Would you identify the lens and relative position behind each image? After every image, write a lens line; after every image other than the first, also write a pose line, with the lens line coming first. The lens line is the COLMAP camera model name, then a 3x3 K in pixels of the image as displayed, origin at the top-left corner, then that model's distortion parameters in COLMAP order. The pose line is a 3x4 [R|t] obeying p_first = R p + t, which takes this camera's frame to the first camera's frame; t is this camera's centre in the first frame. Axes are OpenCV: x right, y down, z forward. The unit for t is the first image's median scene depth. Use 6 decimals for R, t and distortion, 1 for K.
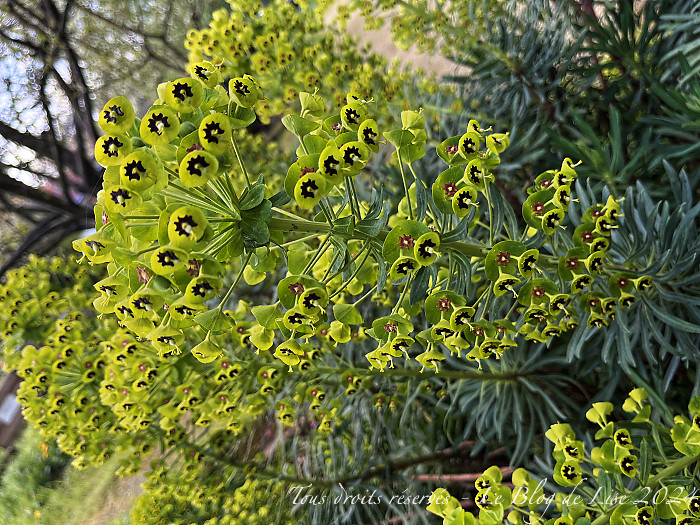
lens RADIAL K [[528.2, 0, 352.4], [0, 528.2, 262.9], [0, 0, 1]] dist [-0.037819, -0.004878]
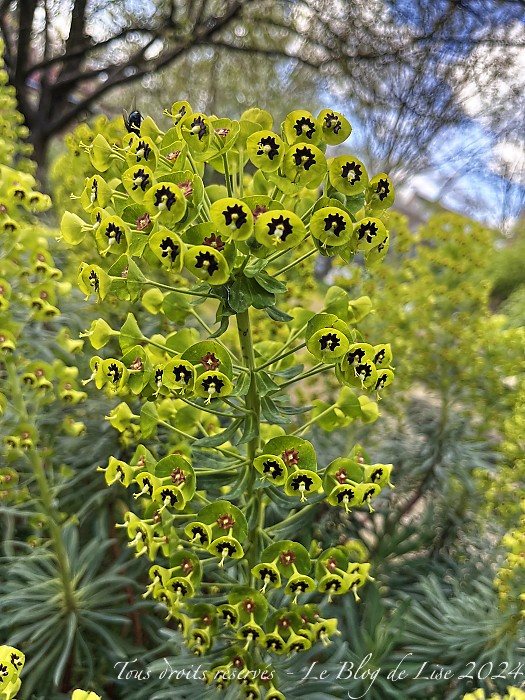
lens RADIAL K [[528.2, 0, 262.7], [0, 528.2, 347.4], [0, 0, 1]] dist [-0.037819, -0.004878]
pose [[0.319951, 0.945218, 0.064763, -0.164726], [-0.878649, 0.321598, -0.352916, 0.284532], [-0.354410, 0.056011, 0.933411, 0.160156]]
